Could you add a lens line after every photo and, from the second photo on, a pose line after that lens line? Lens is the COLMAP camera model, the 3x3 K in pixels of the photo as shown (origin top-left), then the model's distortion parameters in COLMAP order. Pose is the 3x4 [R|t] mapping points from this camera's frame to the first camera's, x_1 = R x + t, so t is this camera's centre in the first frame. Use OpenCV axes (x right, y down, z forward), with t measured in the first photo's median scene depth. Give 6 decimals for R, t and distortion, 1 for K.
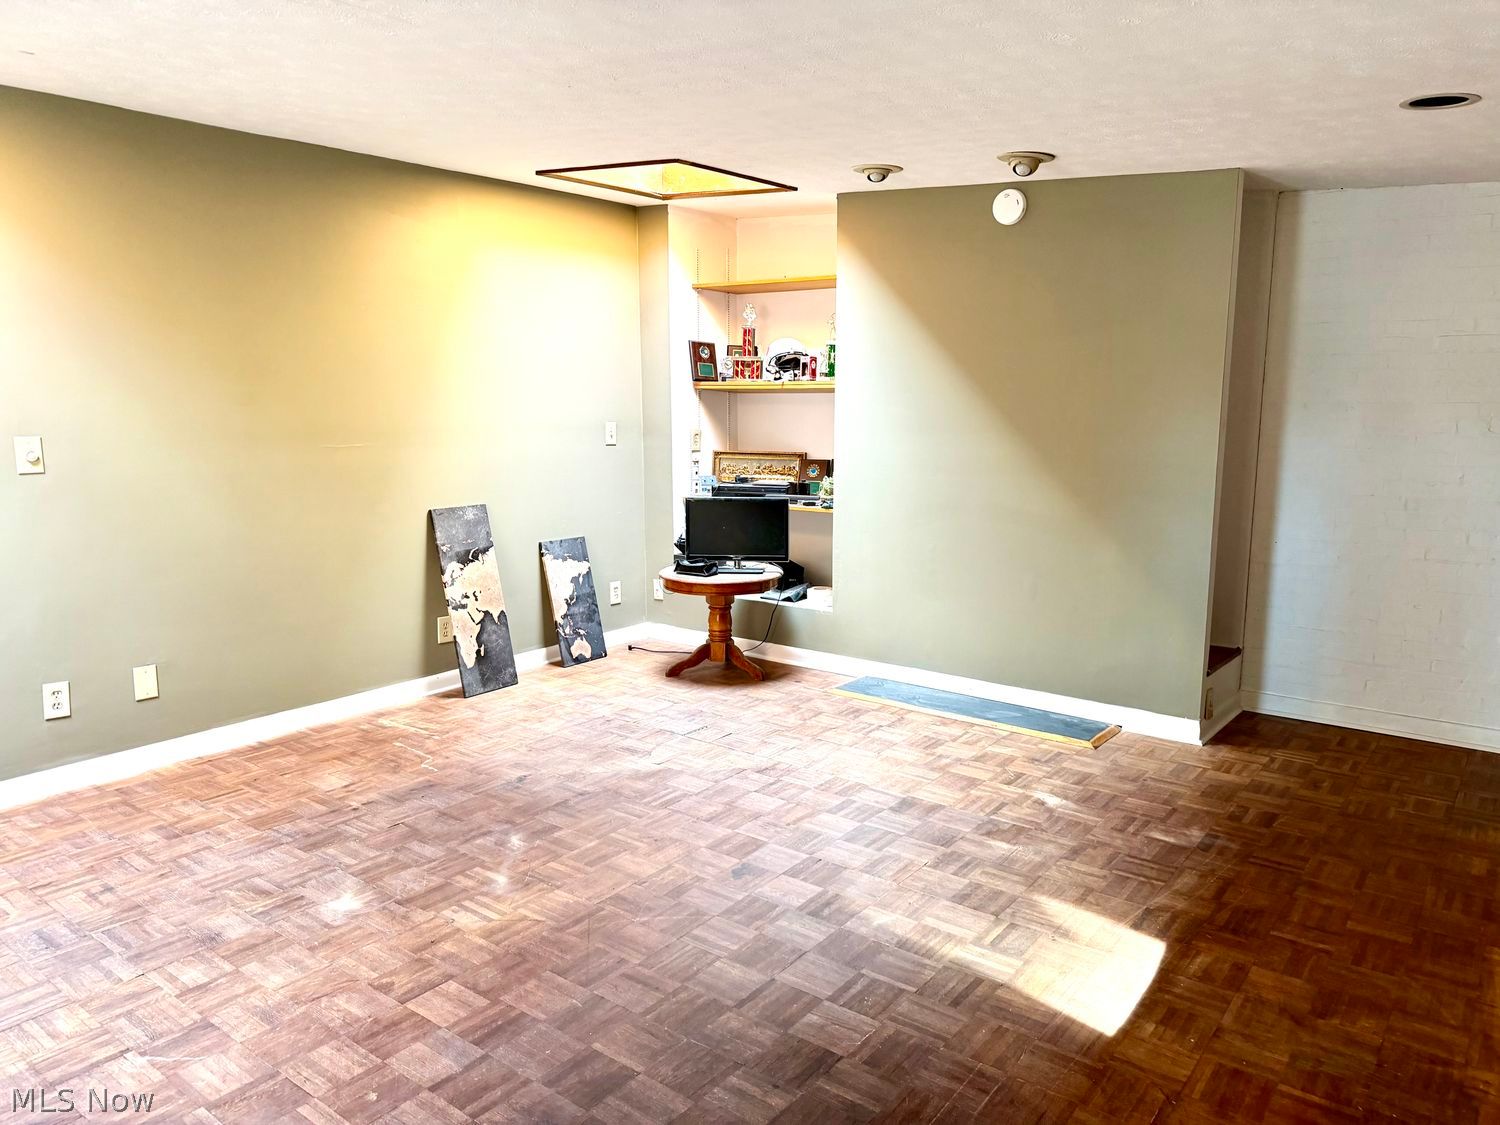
lens RADIAL K [[987.0, 0, 750.0], [0, 987.0, 562.5], [0, 0, 1]] dist [0.074707, -0.096115]
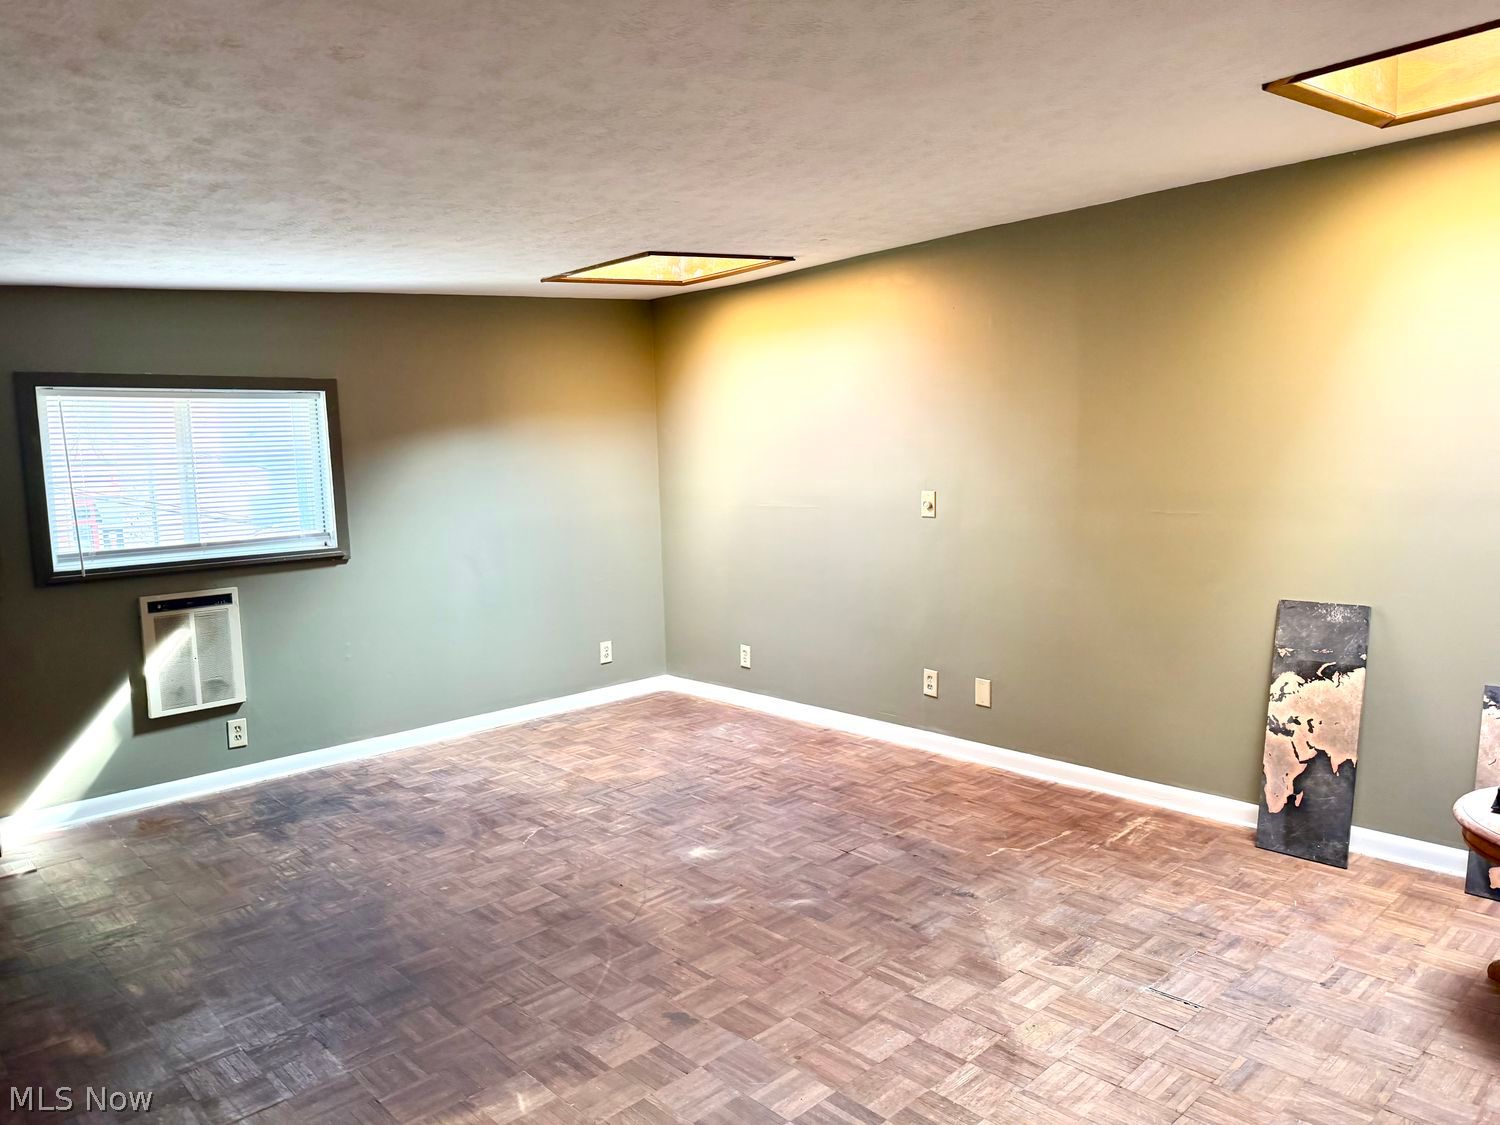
lens RADIAL K [[987.0, 0, 750.0], [0, 987.0, 562.5], [0, 0, 1]] dist [0.074707, -0.096115]
pose [[-0.105316, 0.119870, -0.987188, 0.591659], [-0.134735, 0.981834, 0.133594, -0.156197], [0.985269, 0.147079, -0.087252, 0.784701]]
